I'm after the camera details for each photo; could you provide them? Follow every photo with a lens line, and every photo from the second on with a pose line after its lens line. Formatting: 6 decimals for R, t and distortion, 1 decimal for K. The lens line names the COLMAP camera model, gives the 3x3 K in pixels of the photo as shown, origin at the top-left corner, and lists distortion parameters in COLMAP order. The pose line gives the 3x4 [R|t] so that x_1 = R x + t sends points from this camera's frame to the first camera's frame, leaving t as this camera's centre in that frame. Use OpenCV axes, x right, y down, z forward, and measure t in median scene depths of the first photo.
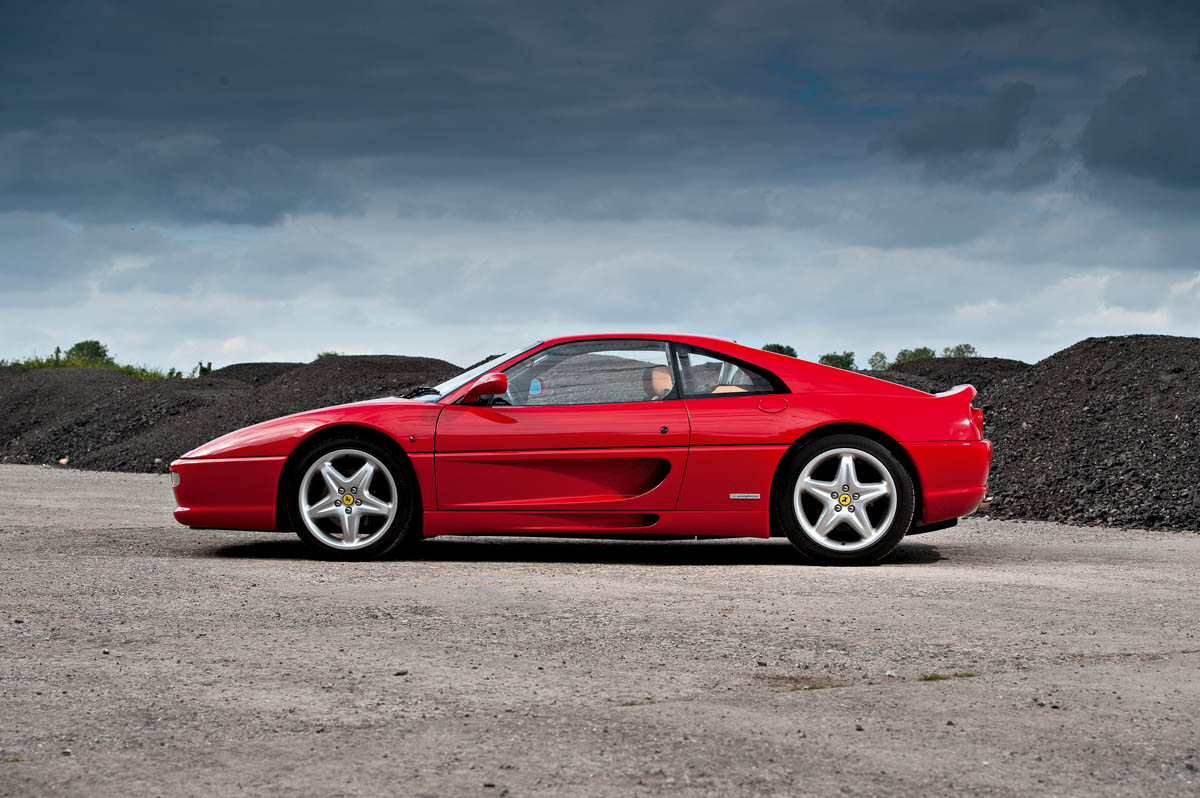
lens RADIAL K [[2774.6, 0, 597.6], [0, 2774.6, 397.4], [0, 0, 1]] dist [0.124012, 0.000000]
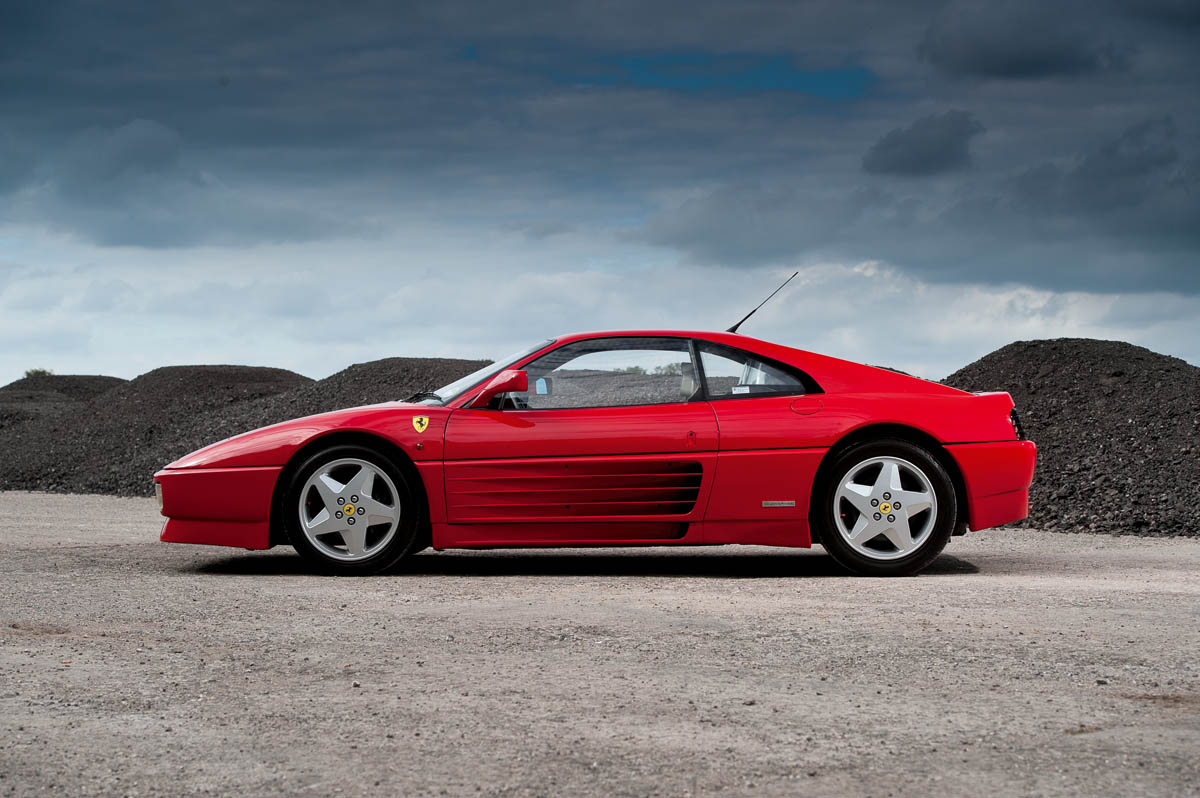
lens RADIAL K [[2774.6, 0, 602.2], [0, 2774.6, 398.4], [0, 0, 1]] dist [0.124012, 0.000000]
pose [[0.994352, -0.005190, 0.106002, -0.104640], [0.005775, 0.999970, -0.005212, 0.004212], [-0.105972, 0.005795, 0.994352, 0.063552]]
